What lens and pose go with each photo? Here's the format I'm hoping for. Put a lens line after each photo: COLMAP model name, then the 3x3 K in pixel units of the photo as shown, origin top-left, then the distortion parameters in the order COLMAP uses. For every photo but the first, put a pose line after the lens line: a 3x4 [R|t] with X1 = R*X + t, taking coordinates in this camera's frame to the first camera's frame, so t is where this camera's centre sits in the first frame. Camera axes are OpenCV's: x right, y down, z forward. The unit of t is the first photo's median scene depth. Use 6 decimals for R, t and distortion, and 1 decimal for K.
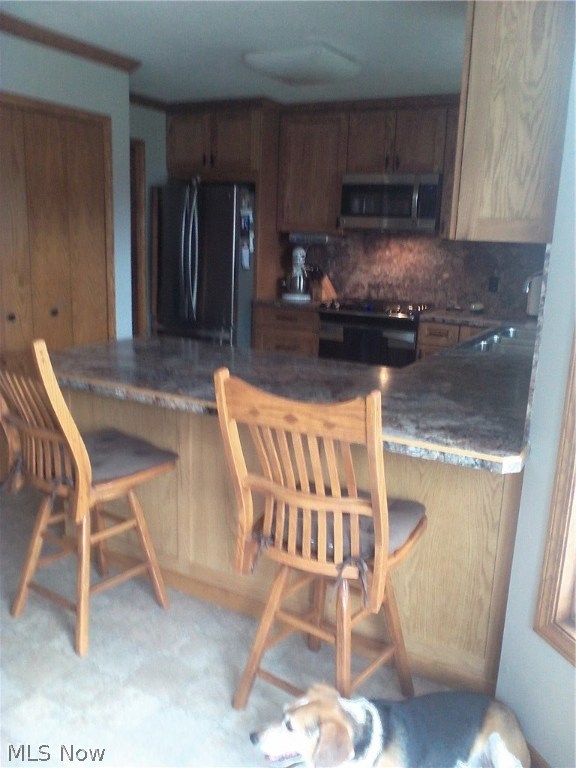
lens RADIAL K [[685.6, 0, 288.0], [0, 685.6, 384.0], [0, 0, 1]] dist [0.001686, -0.000909]
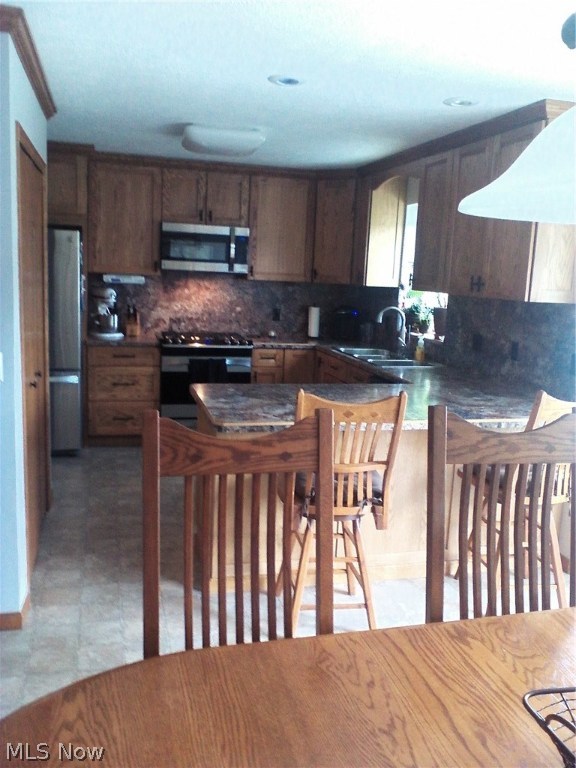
lens RADIAL K [[685.6, 0, 288.0], [0, 685.6, 384.0], [0, 0, 1]] dist [0.001686, -0.000909]
pose [[0.719119, -0.119495, 0.684535, -0.538080], [0.131303, 0.990724, 0.035007, -0.057305], [-0.682369, 0.064707, 0.728139, 0.070295]]
